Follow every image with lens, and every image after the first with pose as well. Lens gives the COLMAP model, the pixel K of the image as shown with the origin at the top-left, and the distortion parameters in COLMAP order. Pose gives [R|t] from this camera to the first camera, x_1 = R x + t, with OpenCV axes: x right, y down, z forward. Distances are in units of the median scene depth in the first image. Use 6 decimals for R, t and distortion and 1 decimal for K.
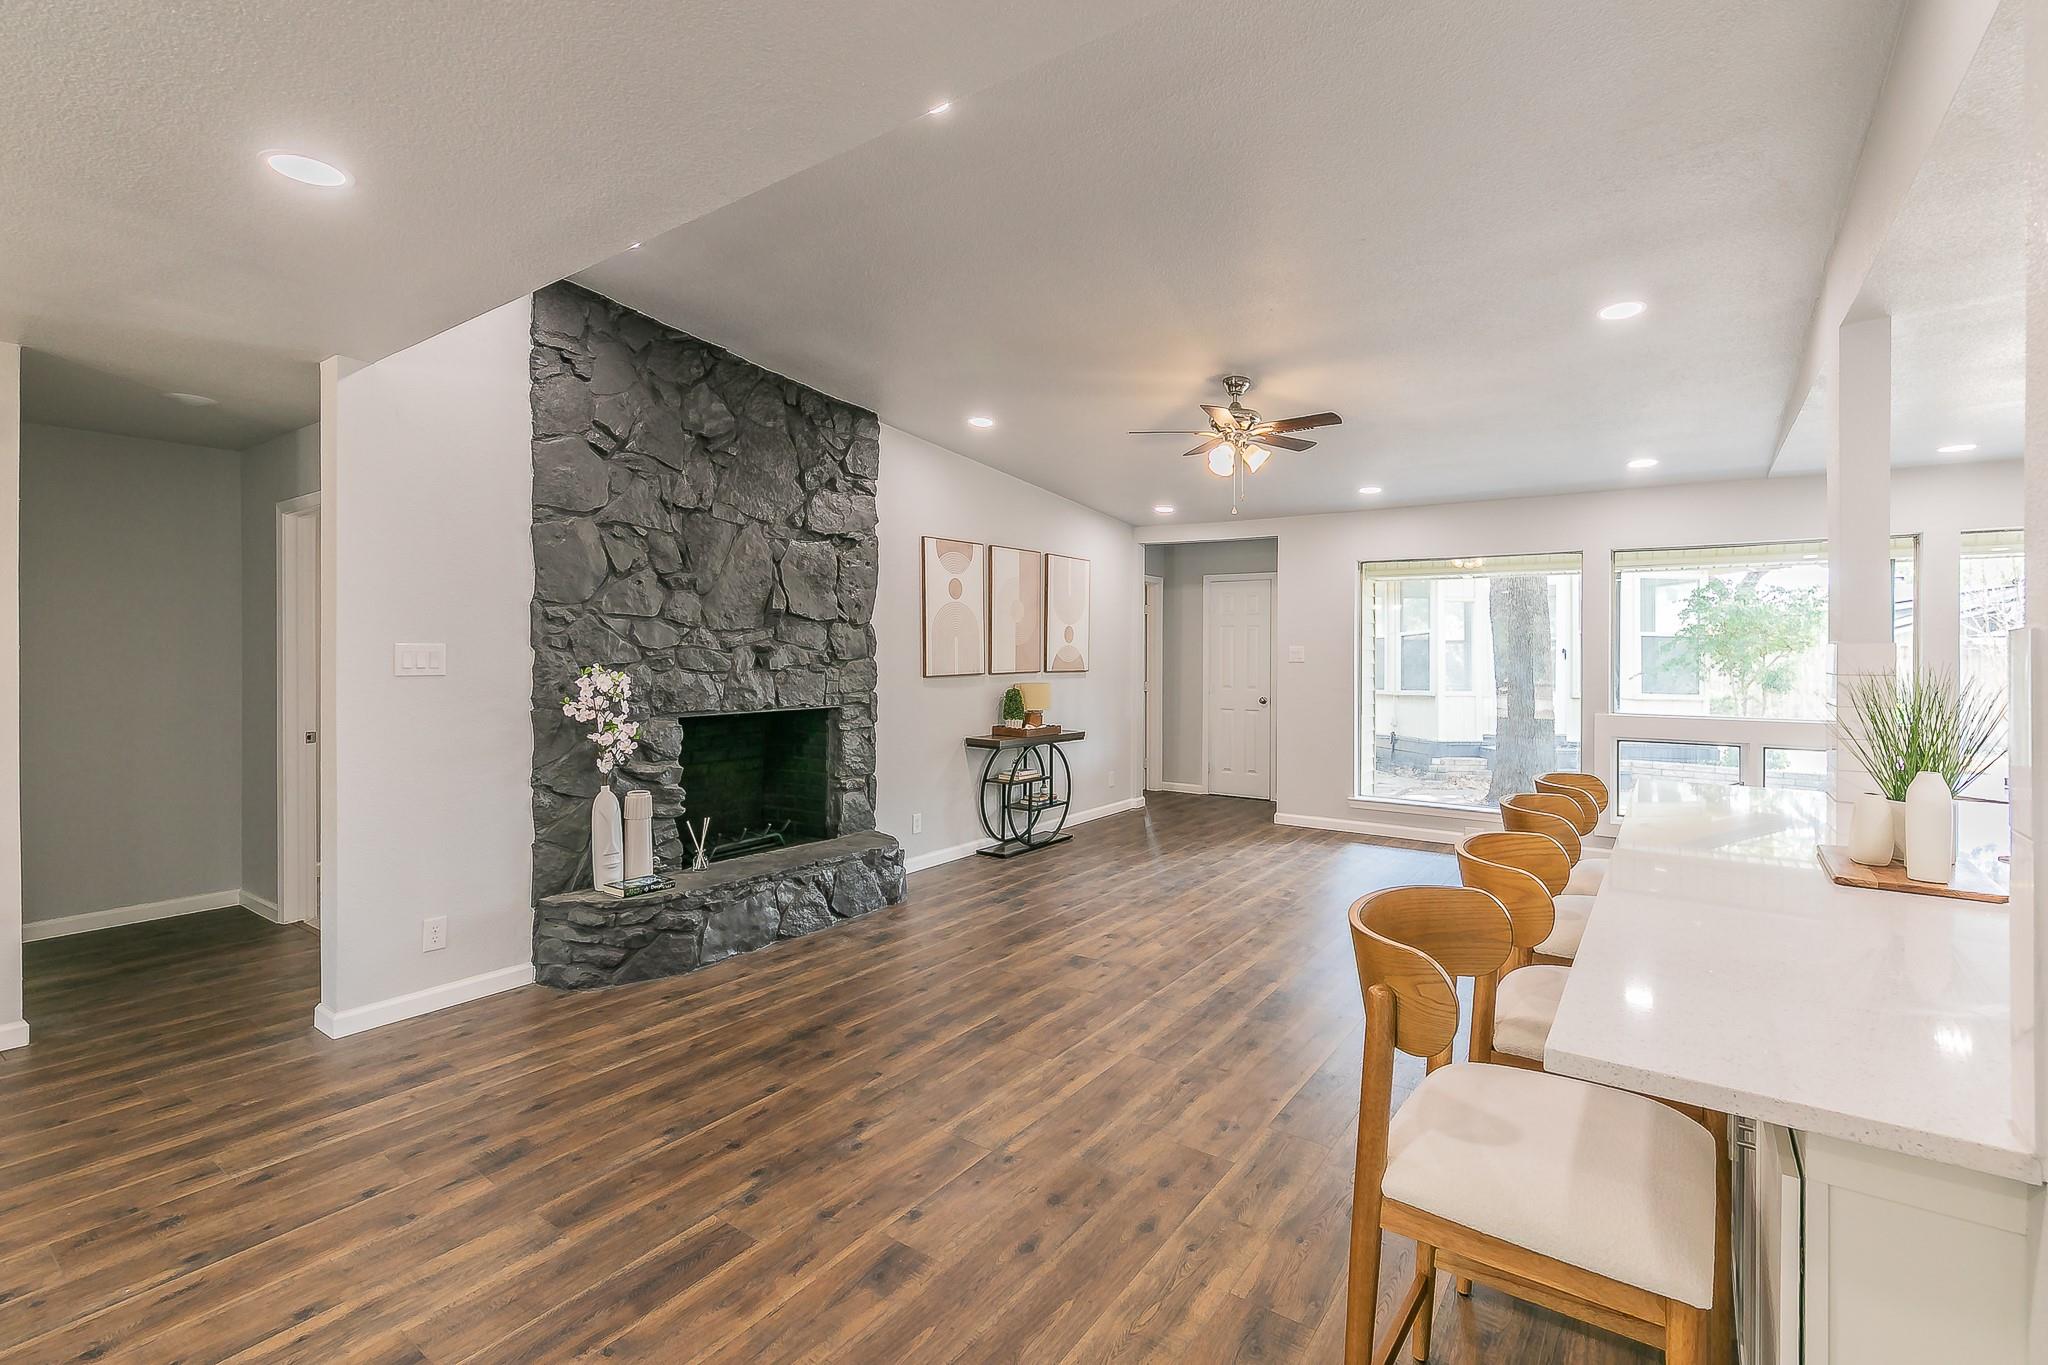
lens RADIAL K [[927.1, 0, 1022.2], [0, 927.1, 652.9], [0, 0, 1]] dist [-0.000526, -0.000219]
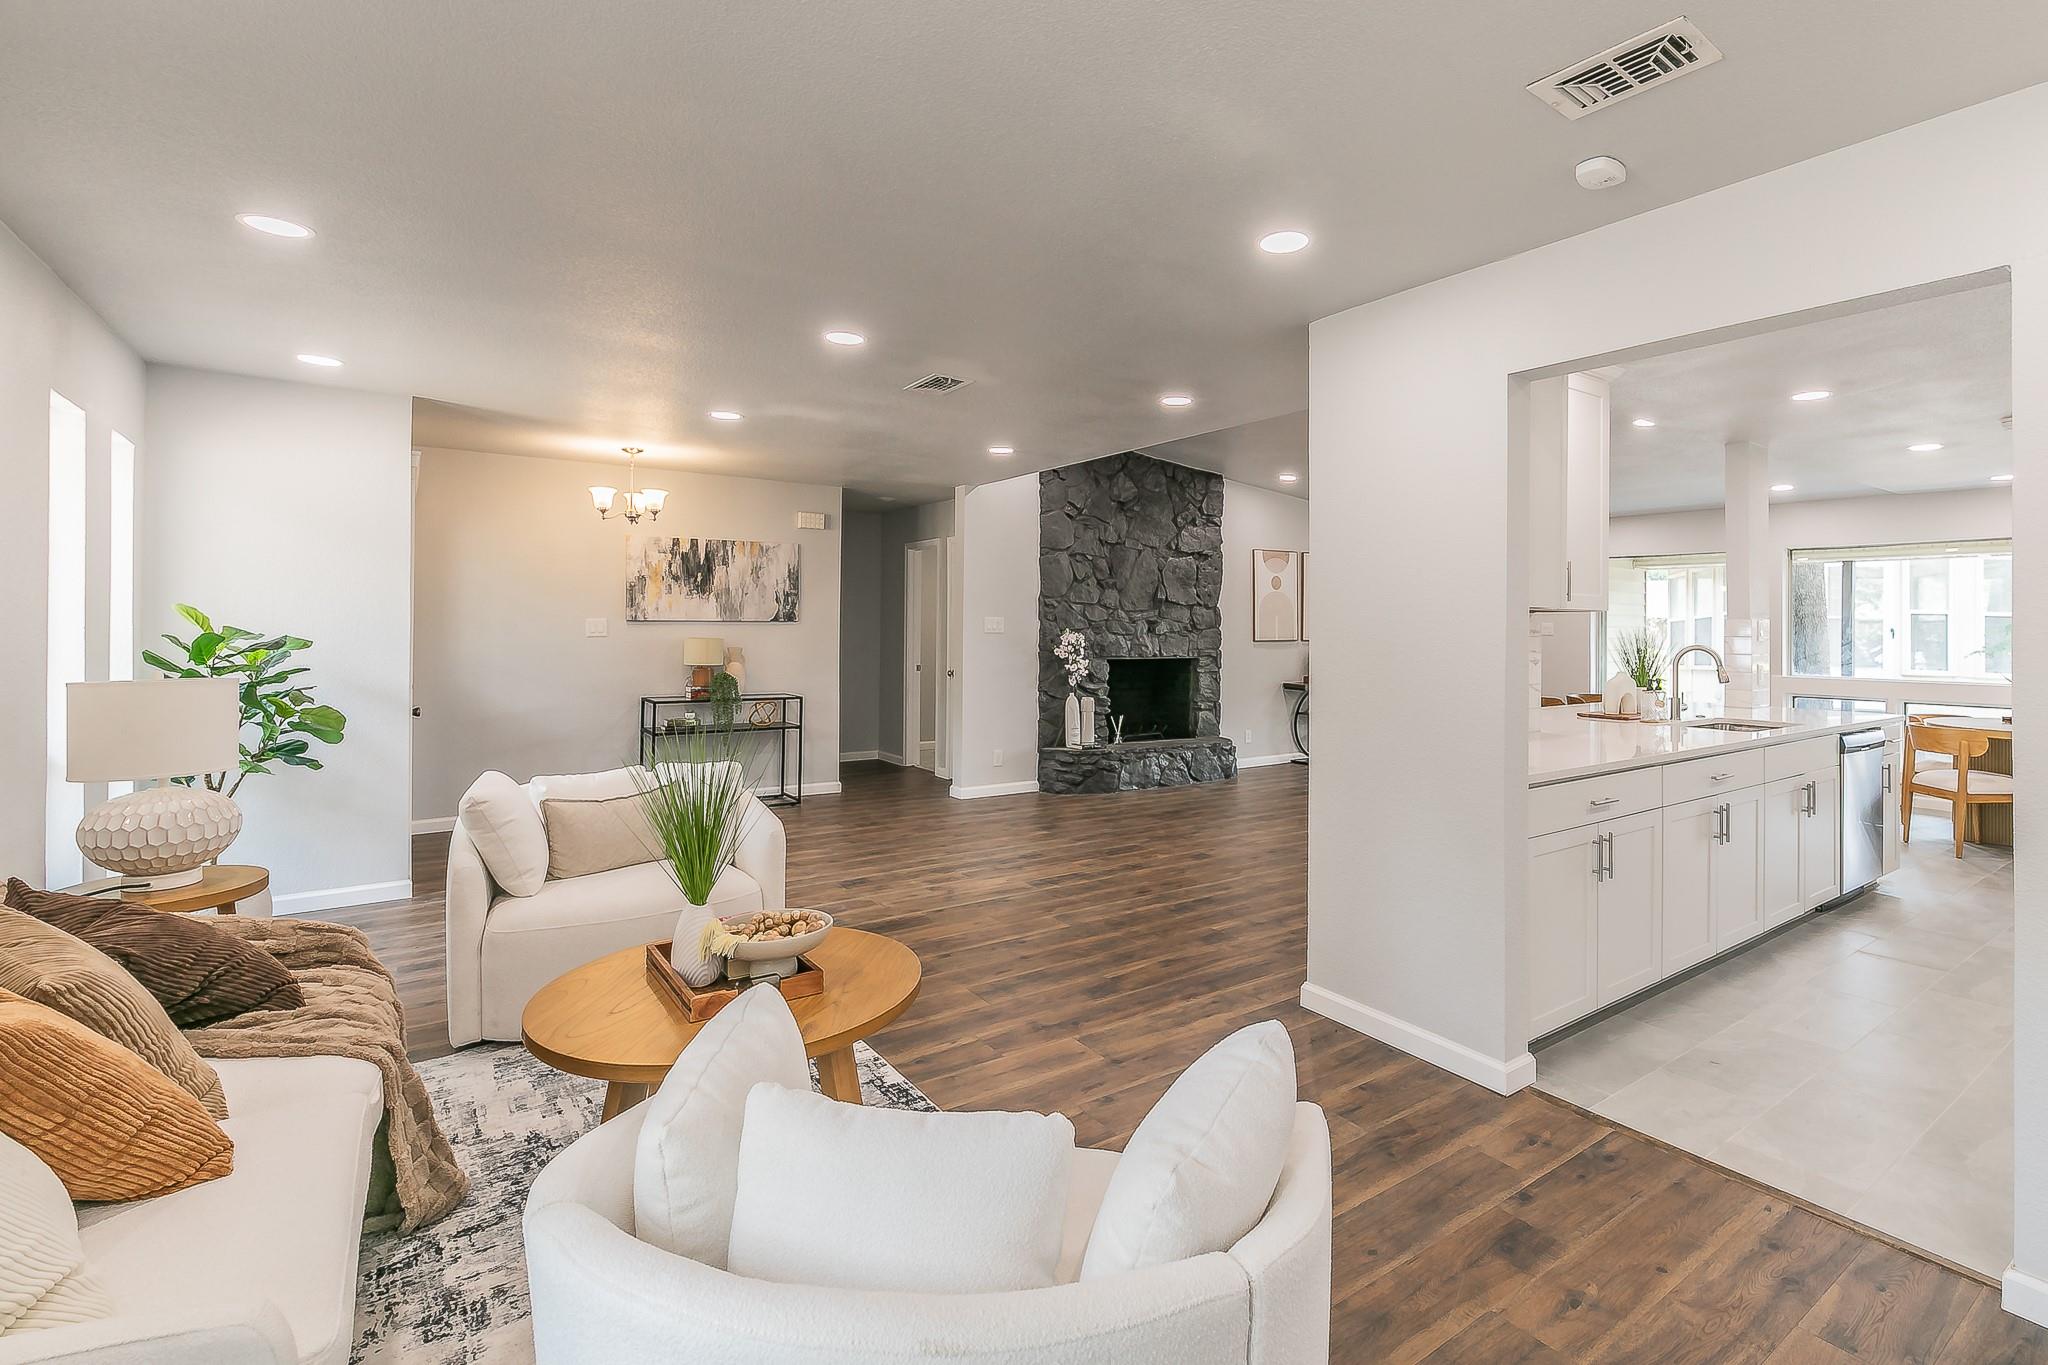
lens RADIAL K [[953.9, 0, 1110.5], [0, 953.9, 624.8], [0, 0, 1]] dist [0.000679, 0.000011]
pose [[0.950873, 0.004819, -0.309543, 0.205674], [-0.007385, 0.999947, -0.007118, 0.015503], [0.309492, 0.009054, 0.950859, -0.747956]]
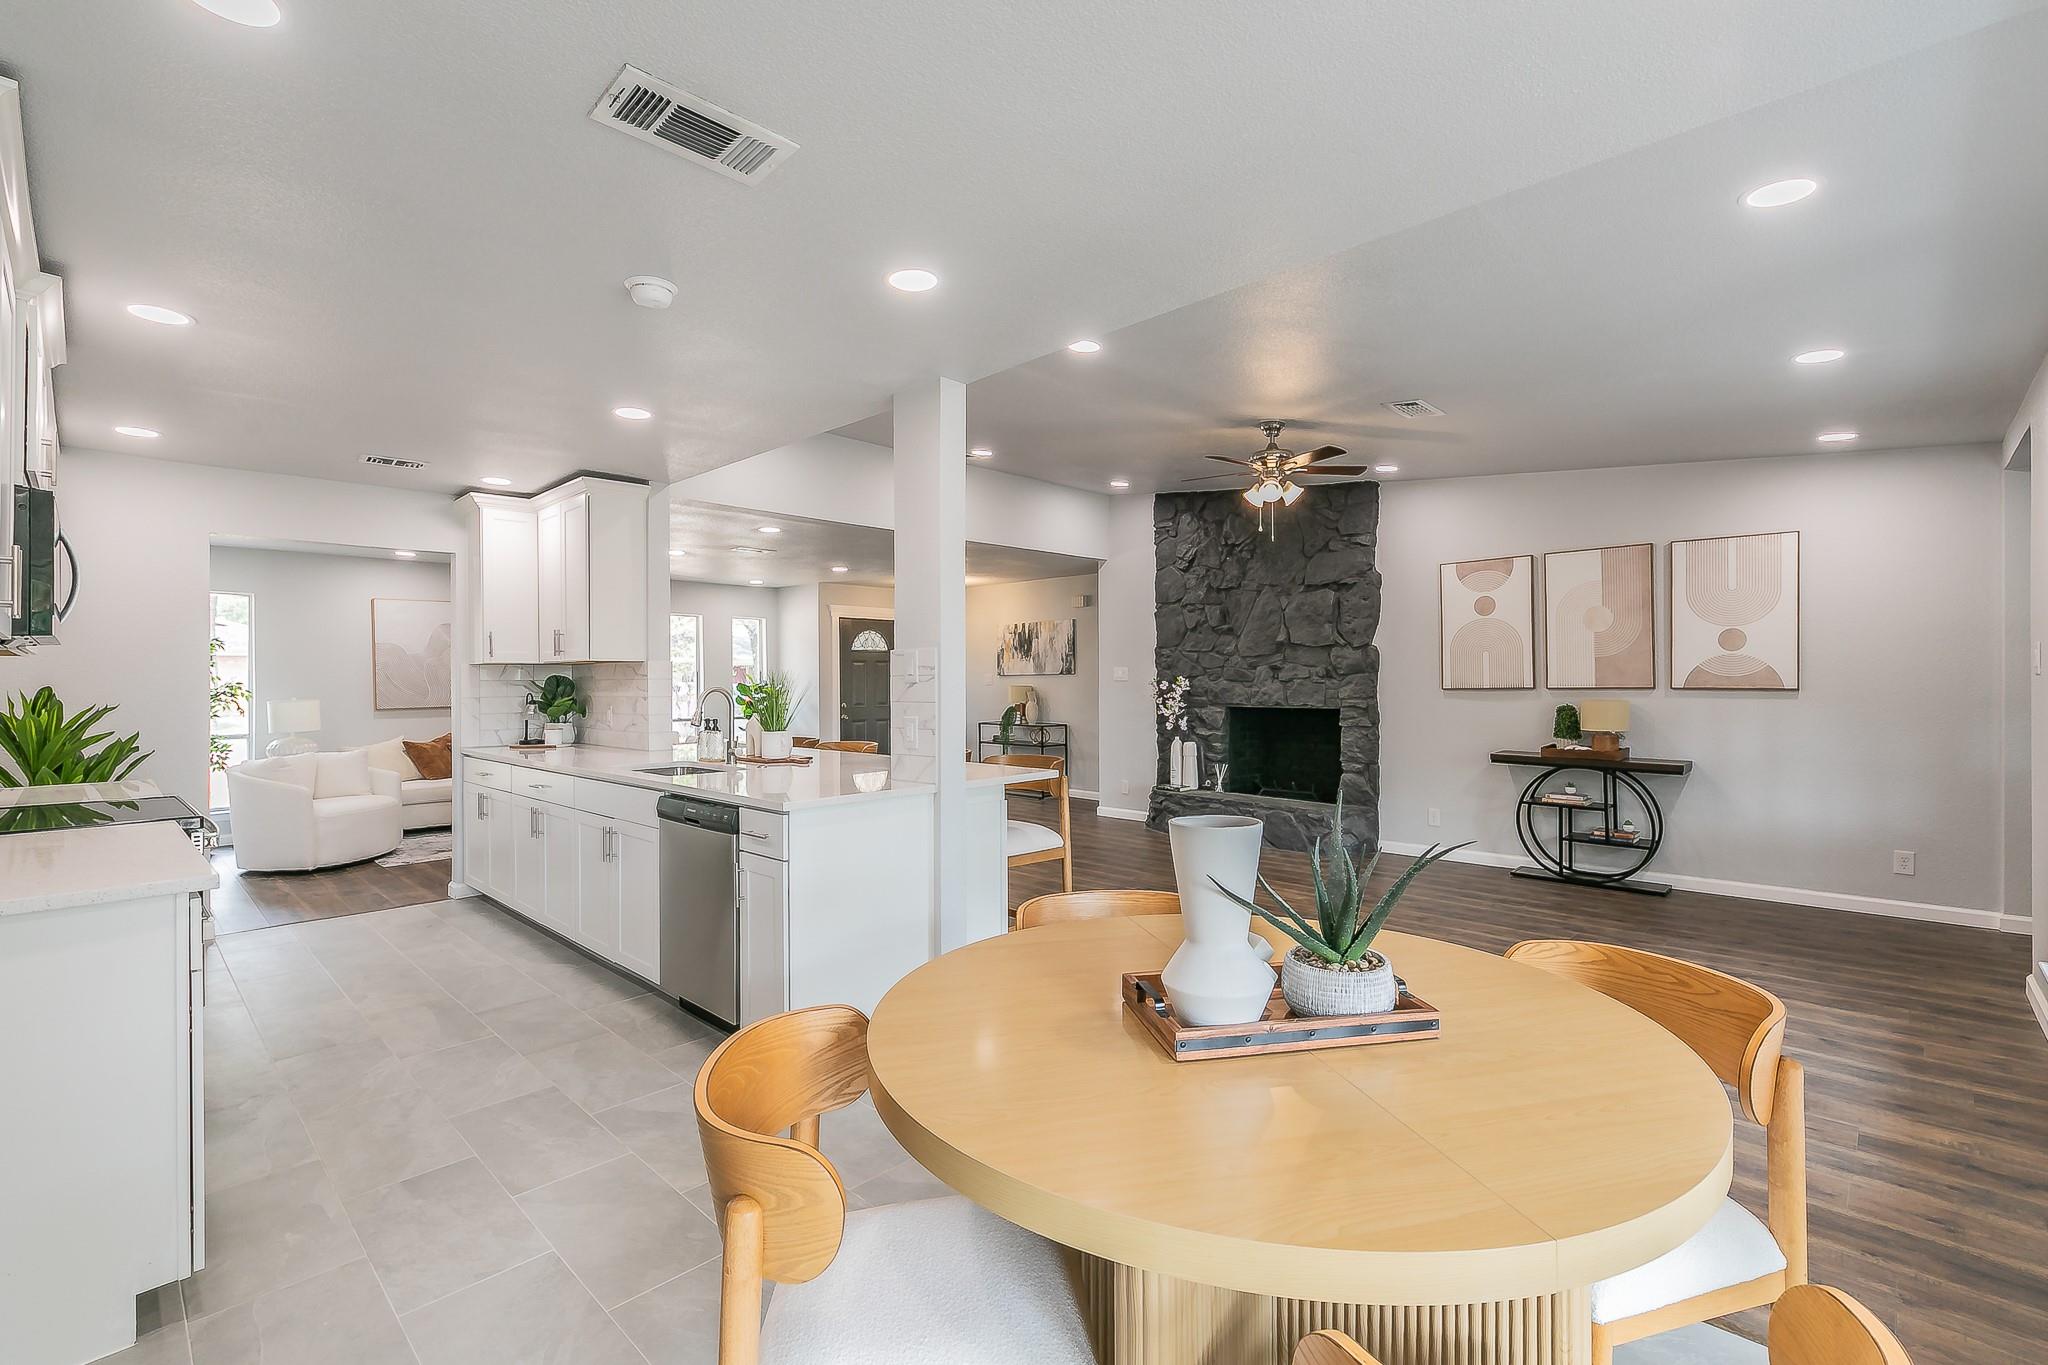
lens RADIAL K [[886.8, 0, 1042.5], [0, 886.8, 675.9], [0, 0, 1]] dist [-0.000661, -0.000365]
pose [[-0.132970, -0.006600, -0.991098, 1.344228], [0.001601, 0.999975, -0.006874, 0.021699], [0.991119, -0.002501, -0.132957, 0.868201]]
